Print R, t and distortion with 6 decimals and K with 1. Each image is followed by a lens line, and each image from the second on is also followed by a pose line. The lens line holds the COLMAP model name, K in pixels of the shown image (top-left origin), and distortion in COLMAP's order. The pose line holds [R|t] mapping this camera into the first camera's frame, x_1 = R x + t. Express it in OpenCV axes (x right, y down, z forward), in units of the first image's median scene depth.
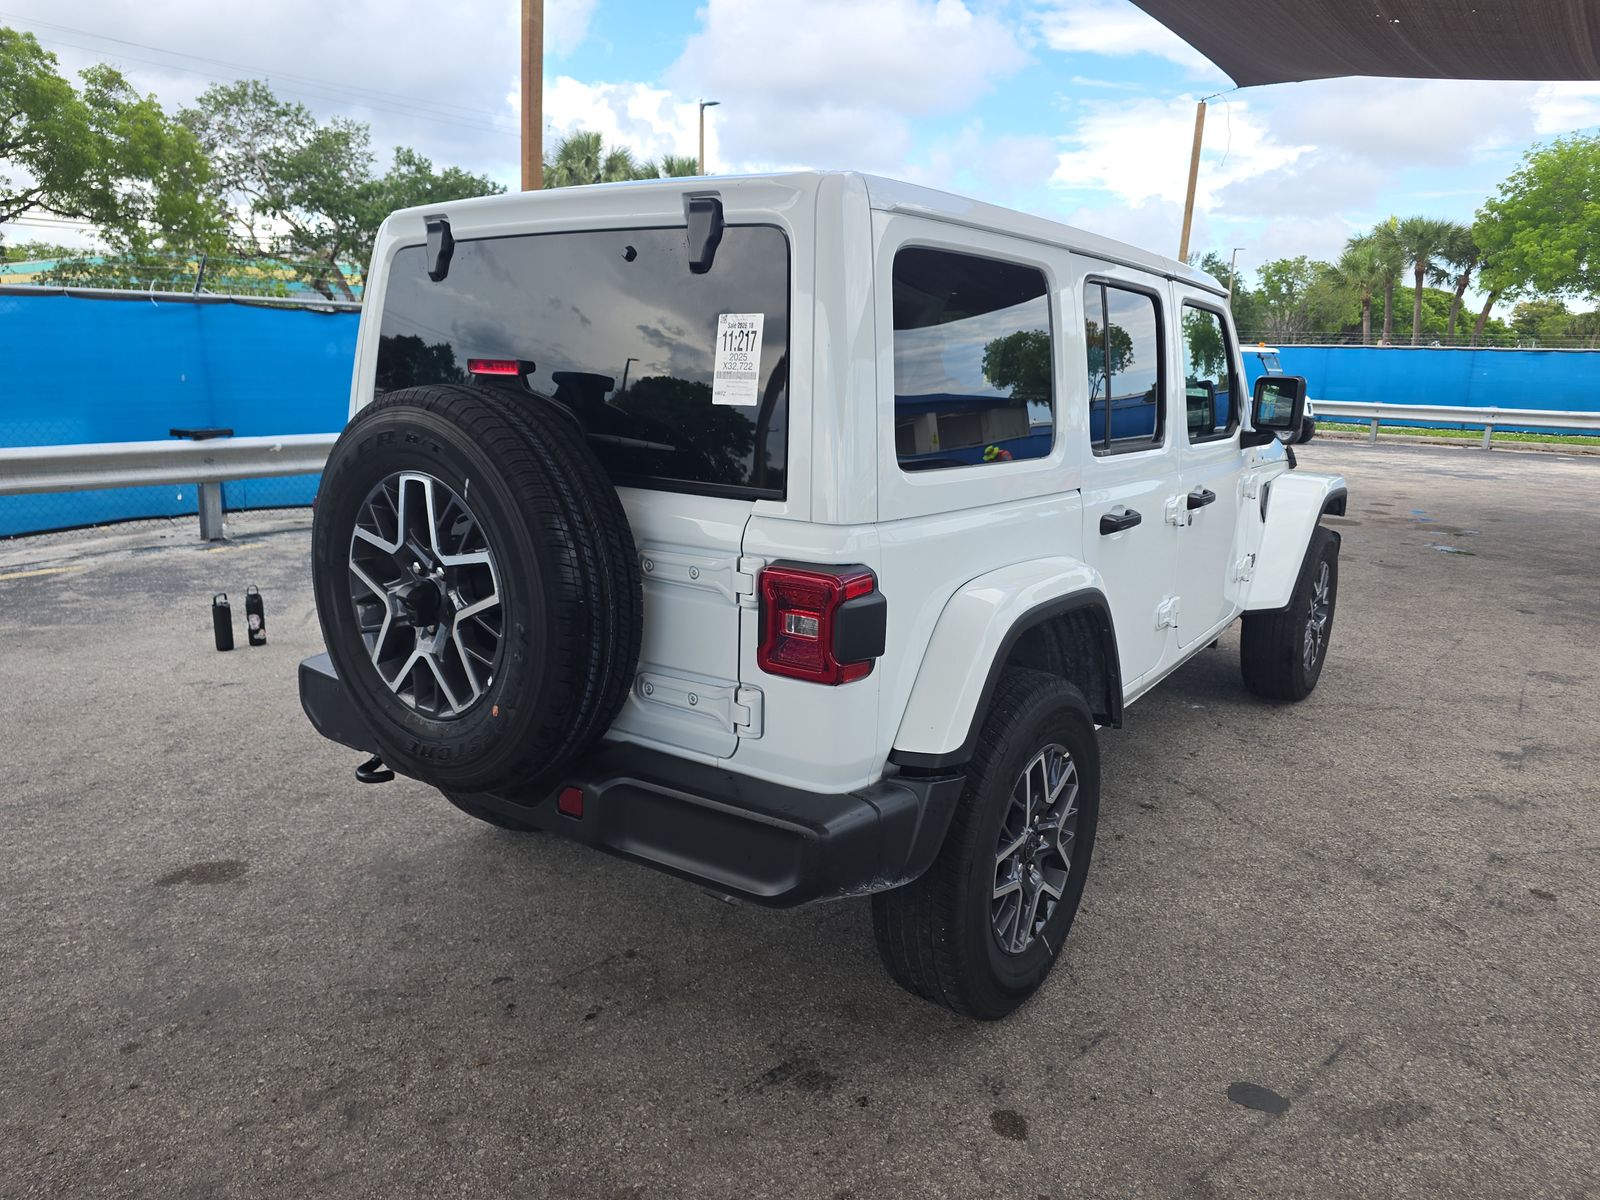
lens RADIAL K [[1080.5, 0, 794.6], [0, 1080.5, 596.4], [0, 0, 1]] dist [0.045721, -0.039388]
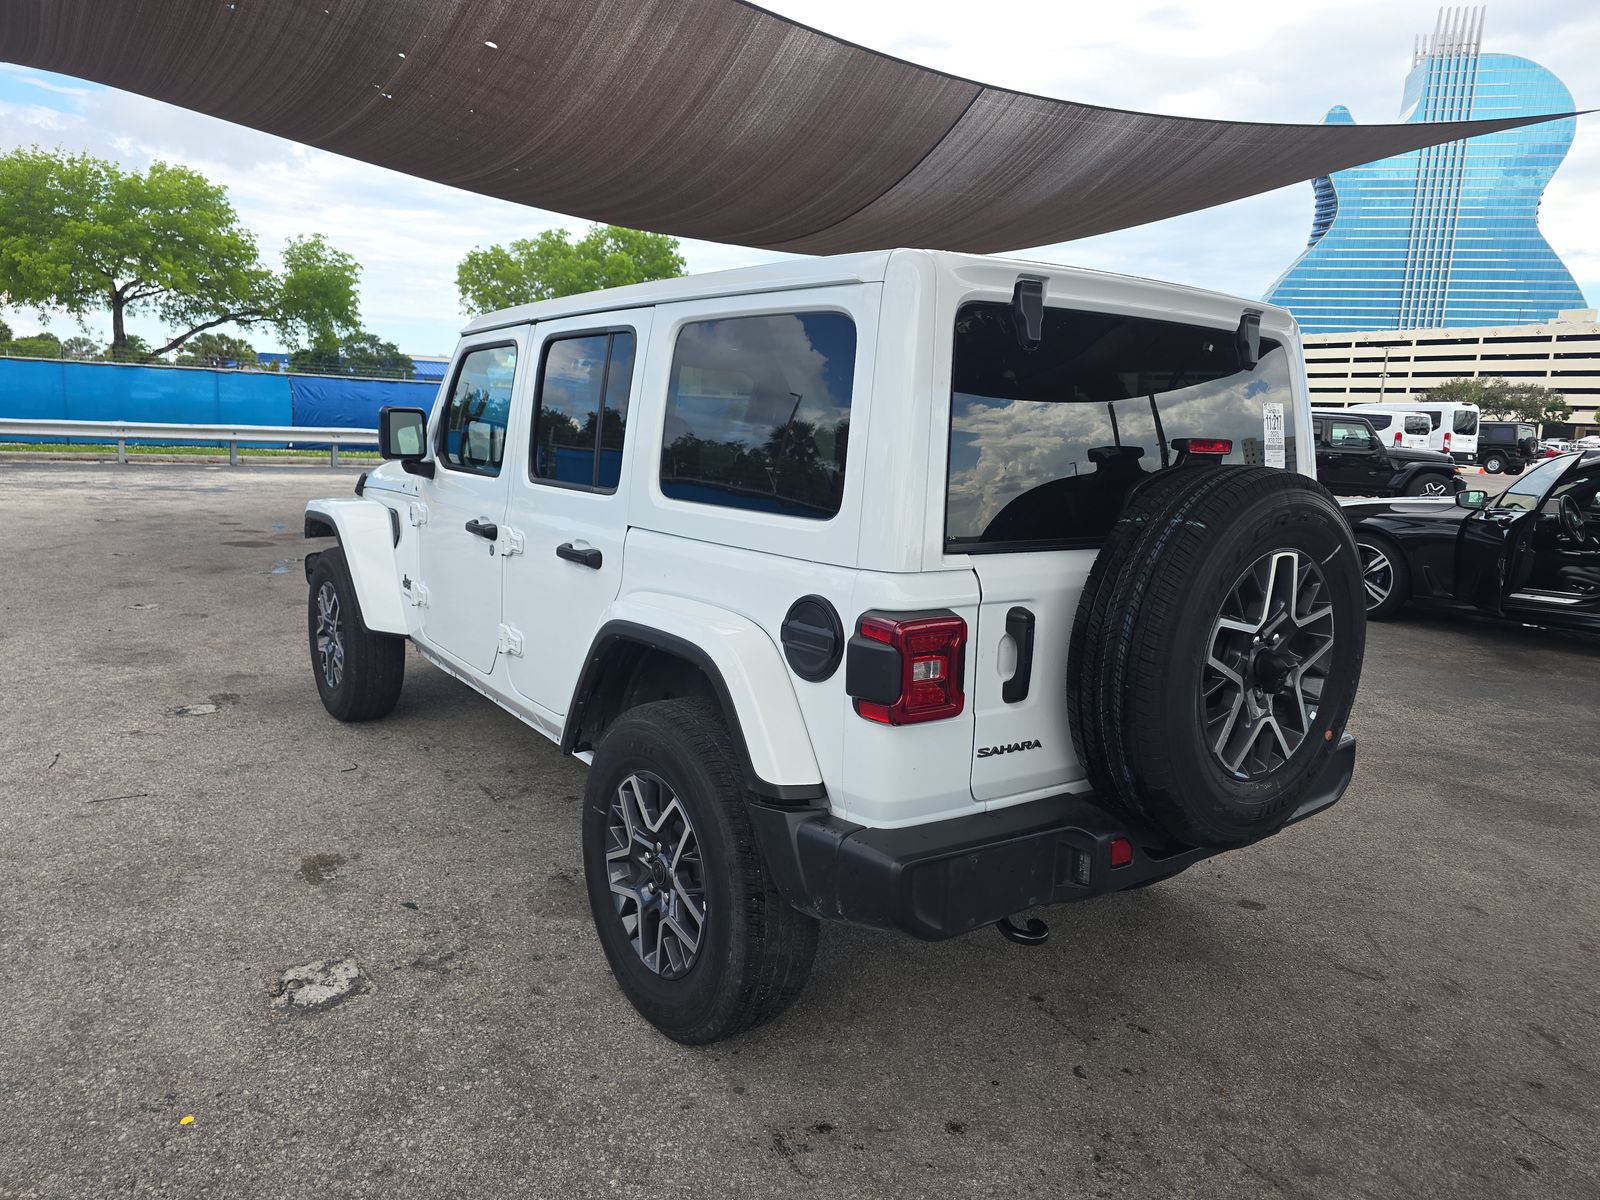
lens RADIAL K [[1080.5, 0, 788.5], [0, 1080.5, 596.6], [0, 0, 1]] dist [0.045721, -0.039388]
pose [[0.300041, -0.165501, 0.939460, -1.151238], [0.170322, 0.978304, 0.117947, -0.211717], [-0.938598, 0.124622, 0.321720, 0.853805]]
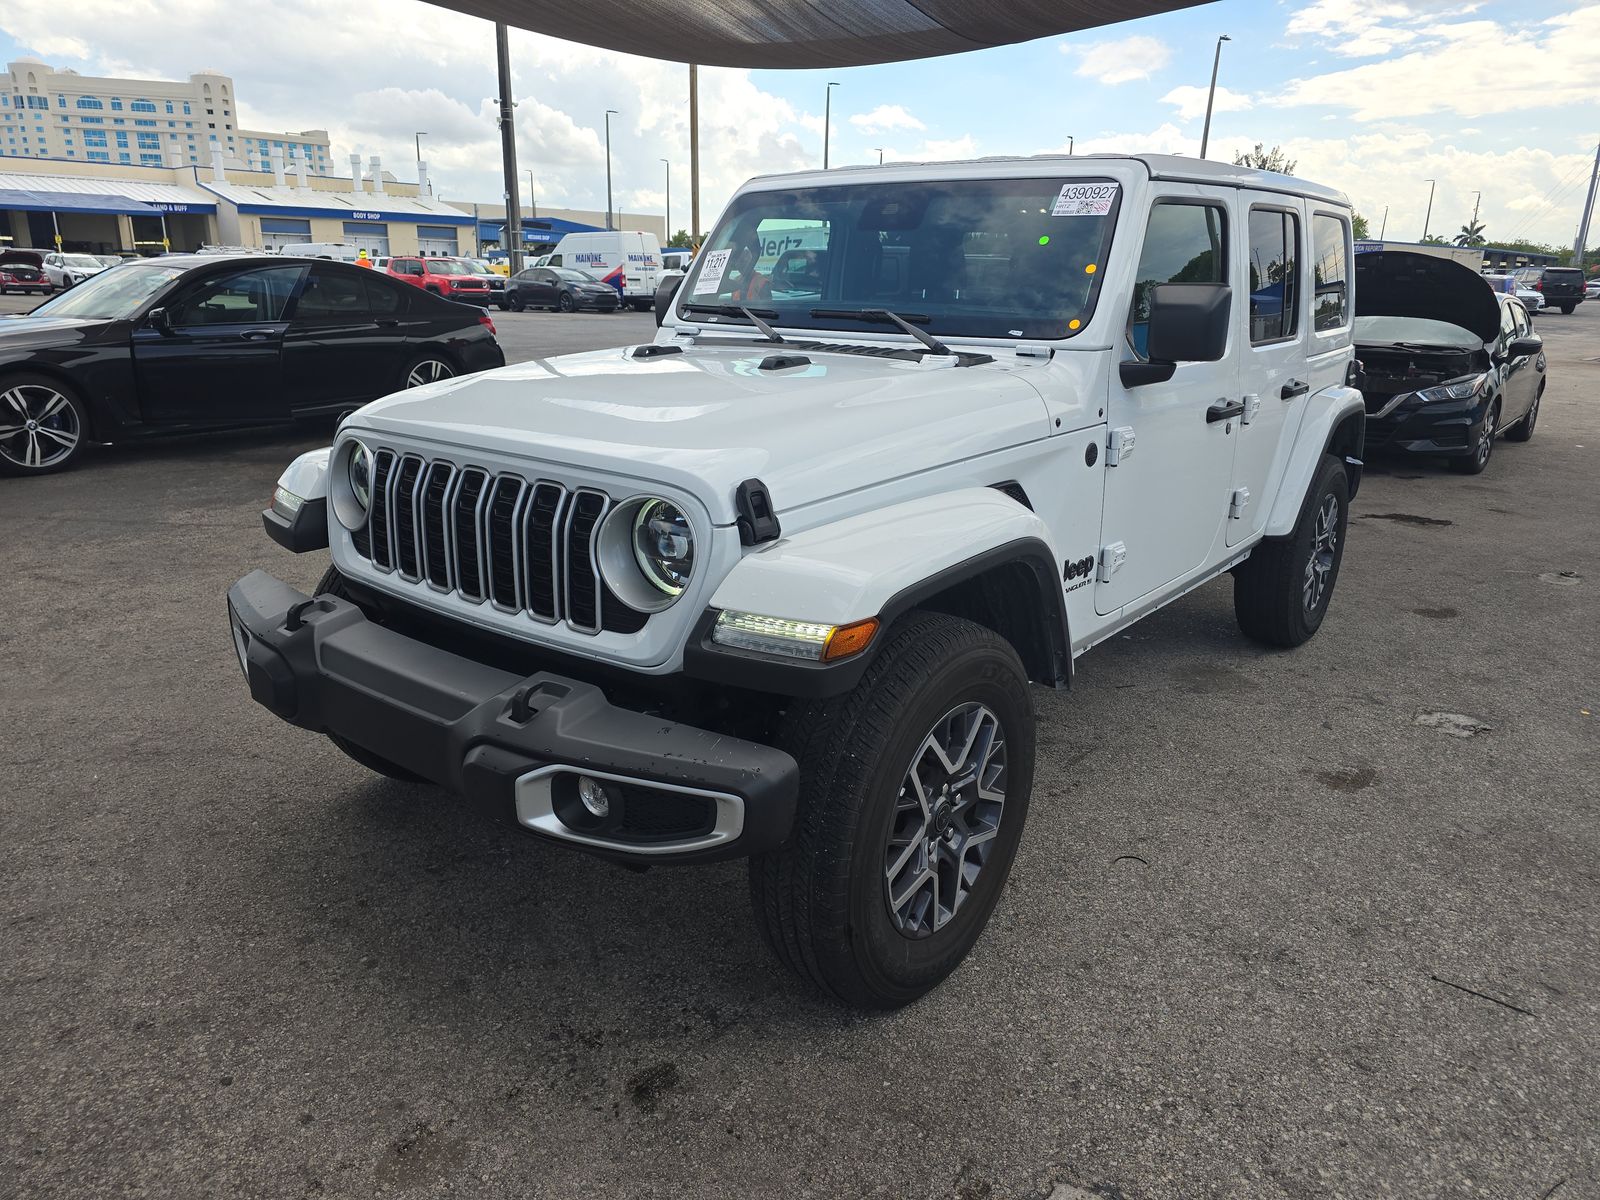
lens RADIAL K [[1080.5, 0, 794.4], [0, 1080.5, 594.7], [0, 0, 1]] dist [0.045721, -0.039388]
pose [[-0.998939, -0.042244, 0.018342, 0.427702], [-0.028064, 0.874143, 0.484857, -0.601640], [-0.036516, 0.483828, -0.874401, 2.799272]]
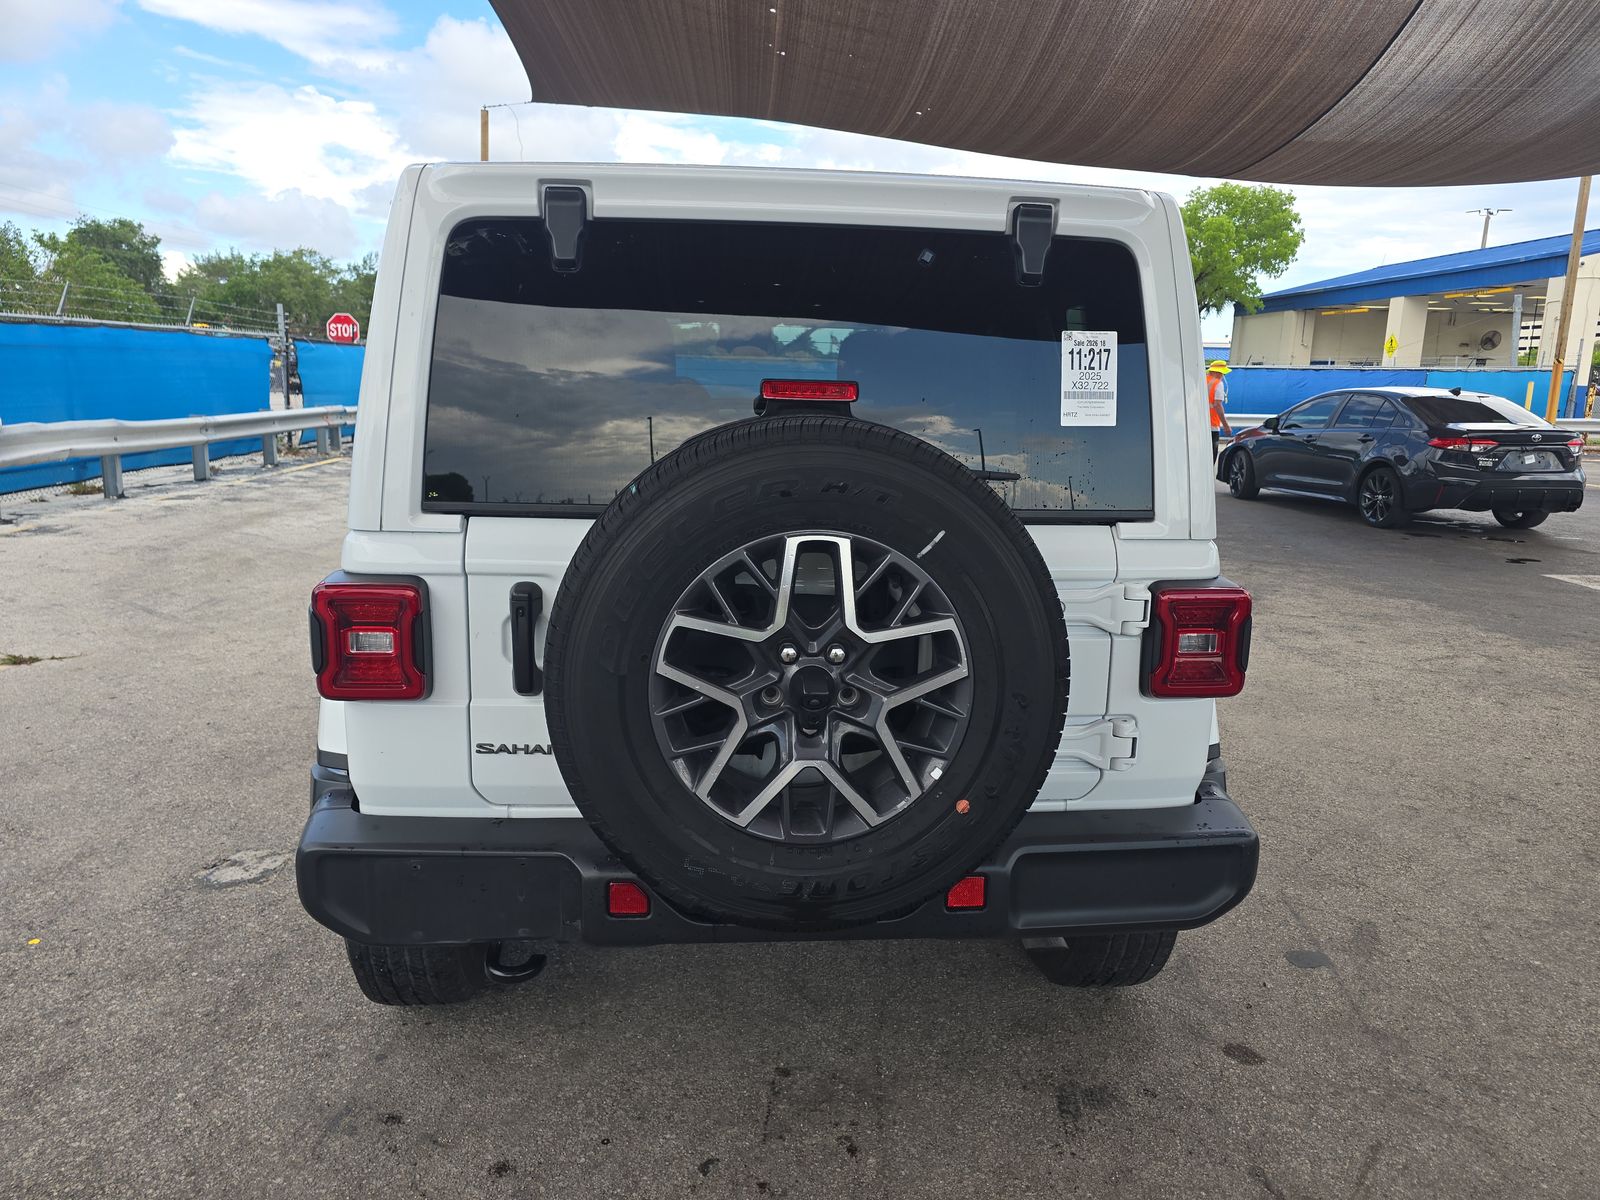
lens RADIAL K [[1080.5, 0, 790.6], [0, 1080.5, 603.0], [0, 0, 1]] dist [0.045721, -0.039388]
pose [[0.756021, -0.136987, 0.640053, -0.653689], [0.133896, 0.989543, 0.053631, -0.081556], [-0.640706, 0.045154, 0.766457, 0.330026]]
